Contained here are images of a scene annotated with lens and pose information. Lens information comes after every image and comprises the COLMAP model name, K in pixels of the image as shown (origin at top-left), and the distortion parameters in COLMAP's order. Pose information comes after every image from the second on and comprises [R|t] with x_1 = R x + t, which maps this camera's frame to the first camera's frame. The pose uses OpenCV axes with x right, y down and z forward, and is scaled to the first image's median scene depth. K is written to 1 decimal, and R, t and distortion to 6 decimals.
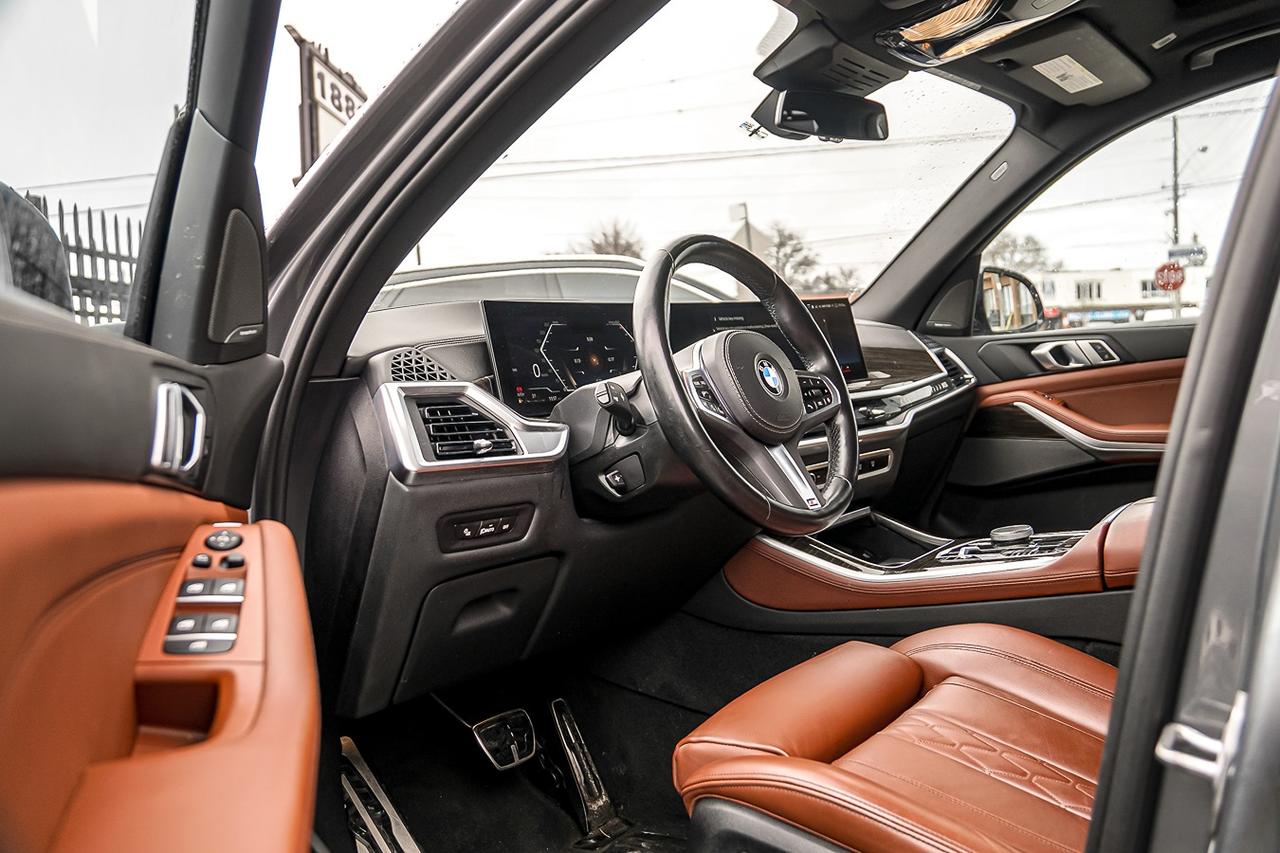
lens RADIAL K [[1011.9, 0, 633.9], [0, 1011.9, 426.5], [0, 0, 1]] dist [-0.135315, 0.104416]
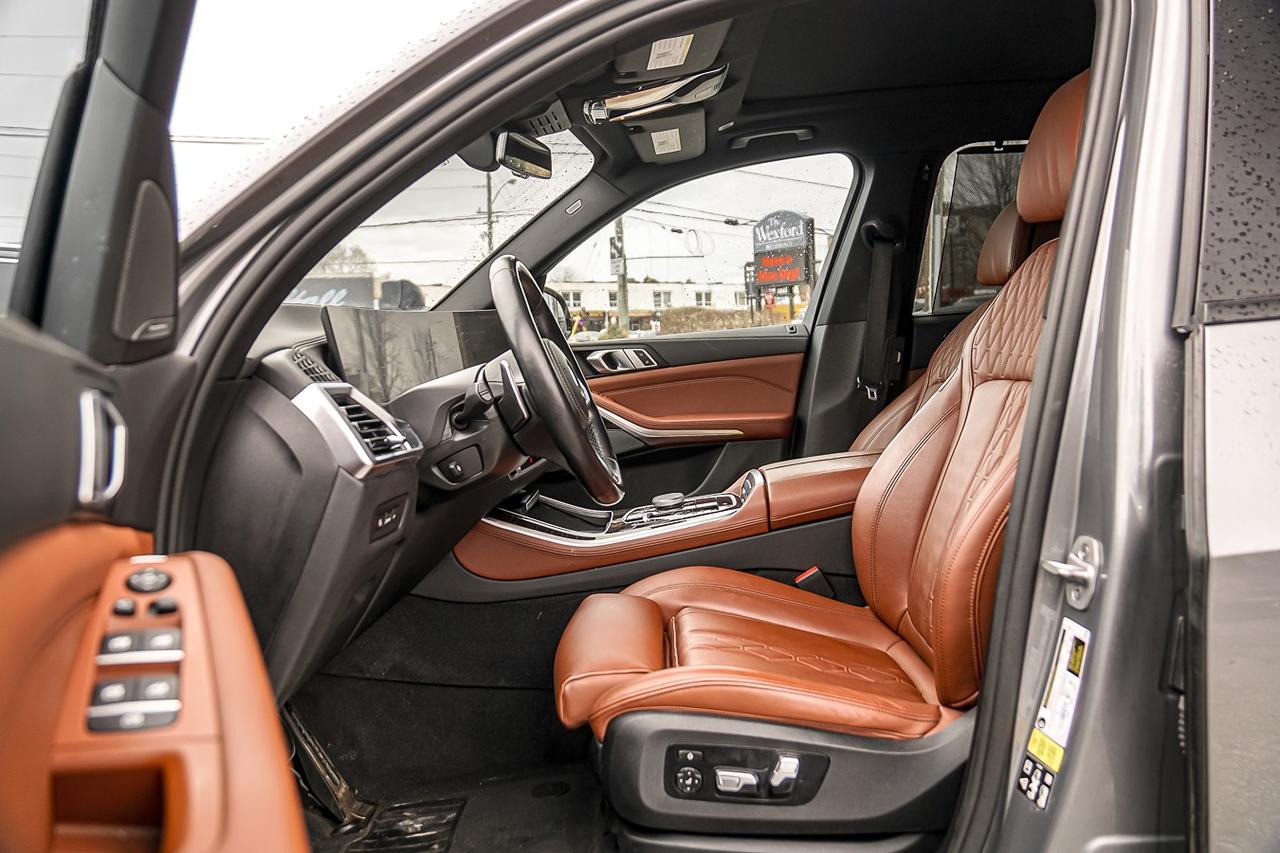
lens RADIAL K [[1011.9, 0, 633.9], [0, 1011.9, 426.5], [0, 0, 1]] dist [-0.135315, 0.104416]
pose [[0.794943, -0.030484, 0.605918, -0.570064], [0.034448, 0.999394, 0.005085, 0.006248], [-0.605706, 0.016830, 0.795511, -0.012888]]
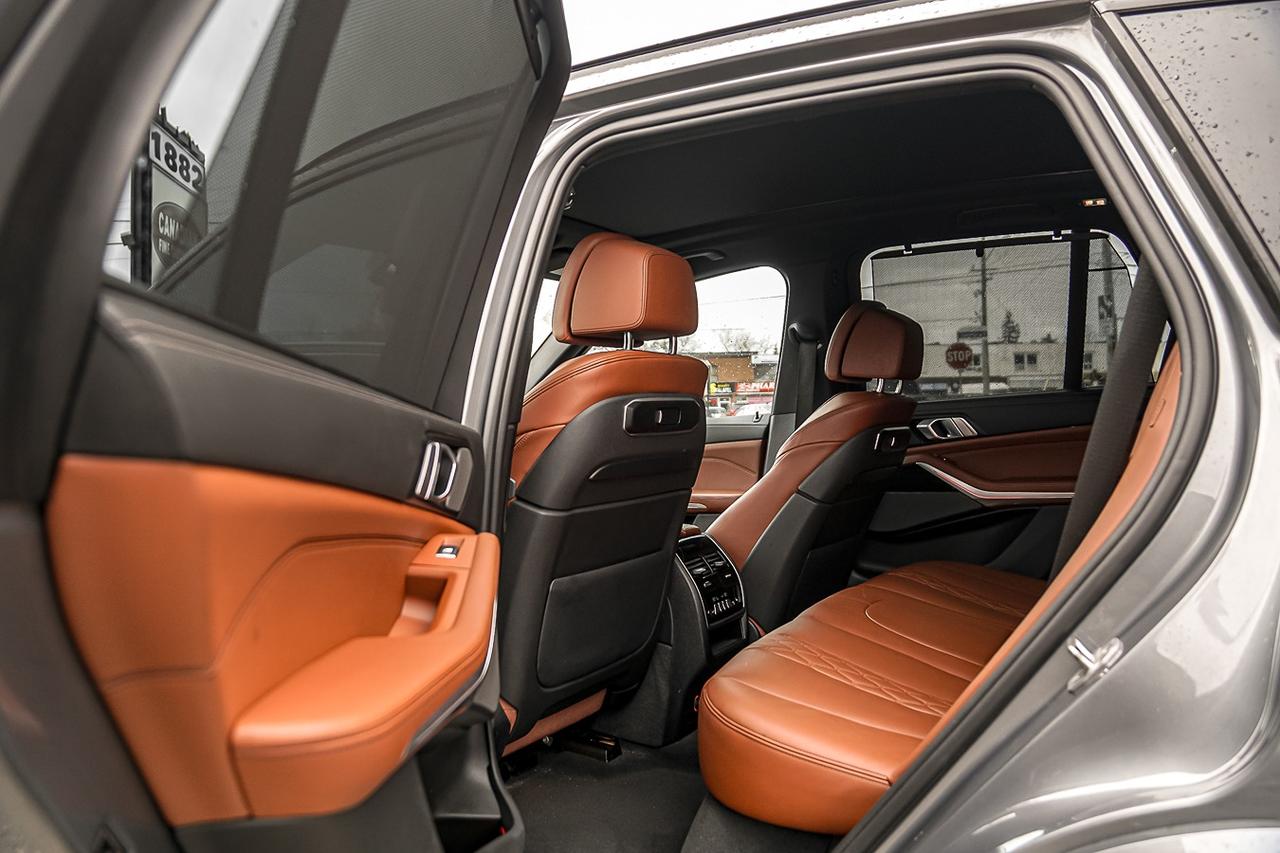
lens RADIAL K [[1011.9, 0, 633.9], [0, 1011.9, 426.5], [0, 0, 1]] dist [-0.135315, 0.104416]
pose [[0.987869, 0.021607, 0.153780, 0.409438], [-0.012243, 0.998027, -0.061585, -0.004723], [-0.154807, 0.058955, 0.986184, -0.961698]]
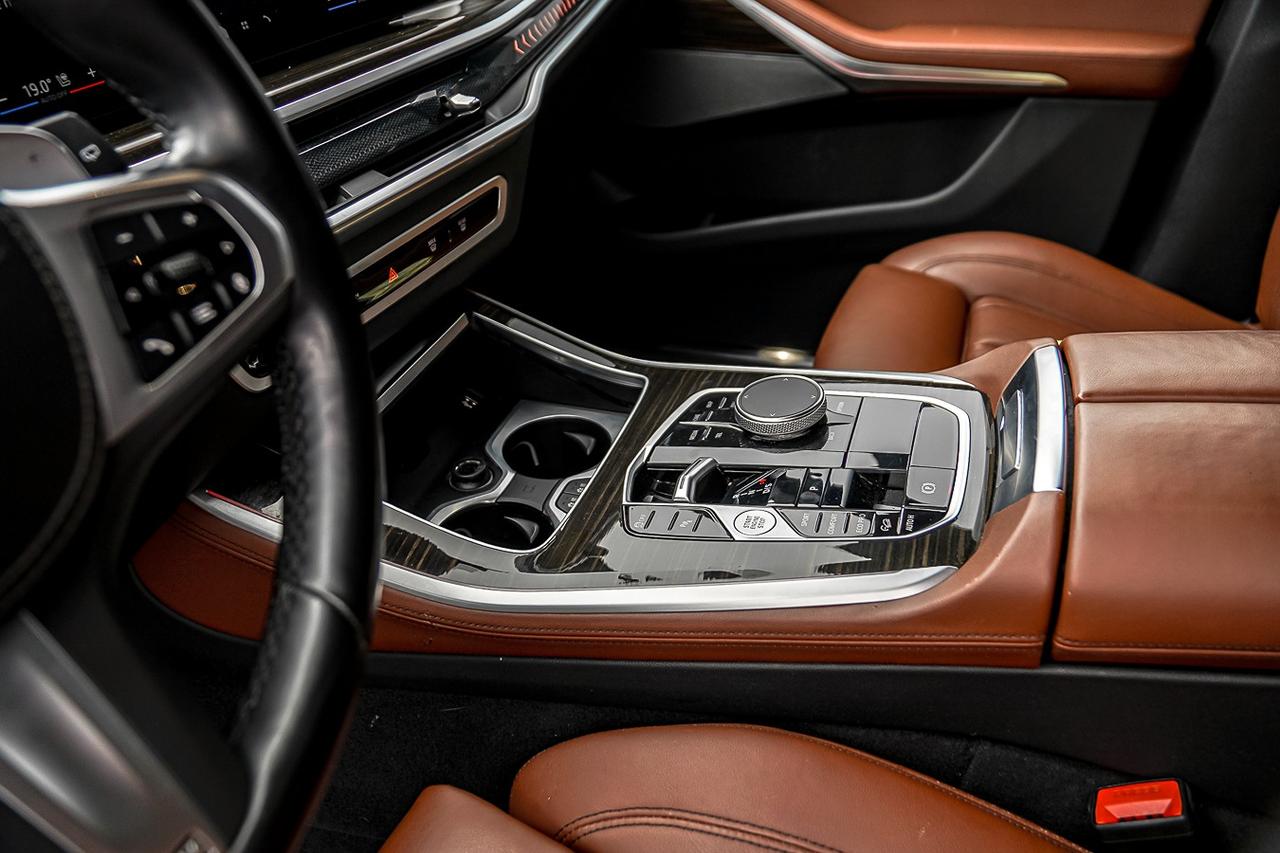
lens RADIAL K [[1011.9, 0, 633.9], [0, 1011.9, 426.5], [0, 0, 1]] dist [-0.135315, 0.104416]
pose [[0.936608, -0.182631, 0.299017, 0.232979], [0.023382, 0.884088, 0.466736, -0.127553], [-0.349598, -0.430157, 0.832314, 0.827097]]
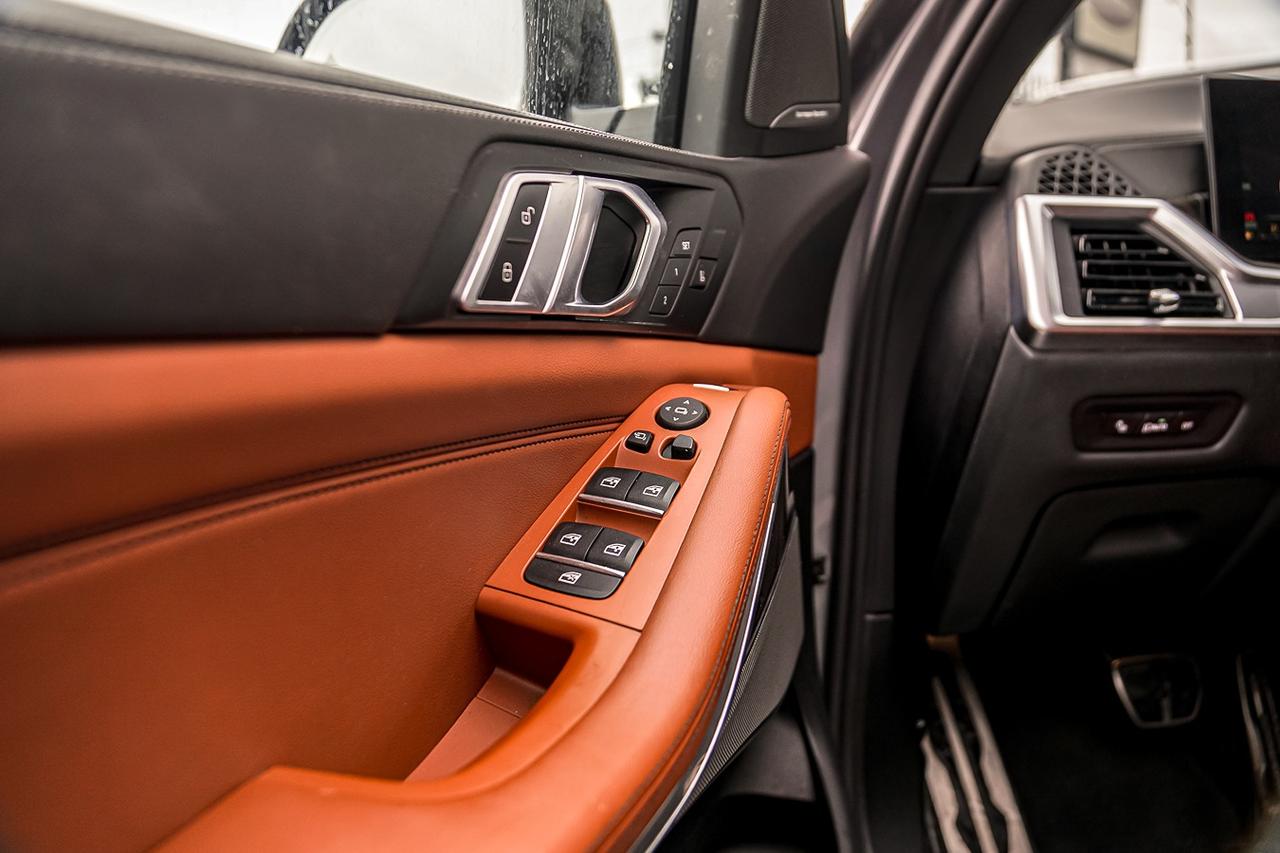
lens RADIAL K [[1011.9, 0, 633.9], [0, 1011.9, 426.5], [0, 0, 1]] dist [-0.135315, 0.104416]
pose [[0.759975, 0.168179, -0.627817, 0.000834], [-0.053553, 0.978861, 0.197391, -0.007518], [0.647742, -0.116391, 0.752916, 0.278220]]
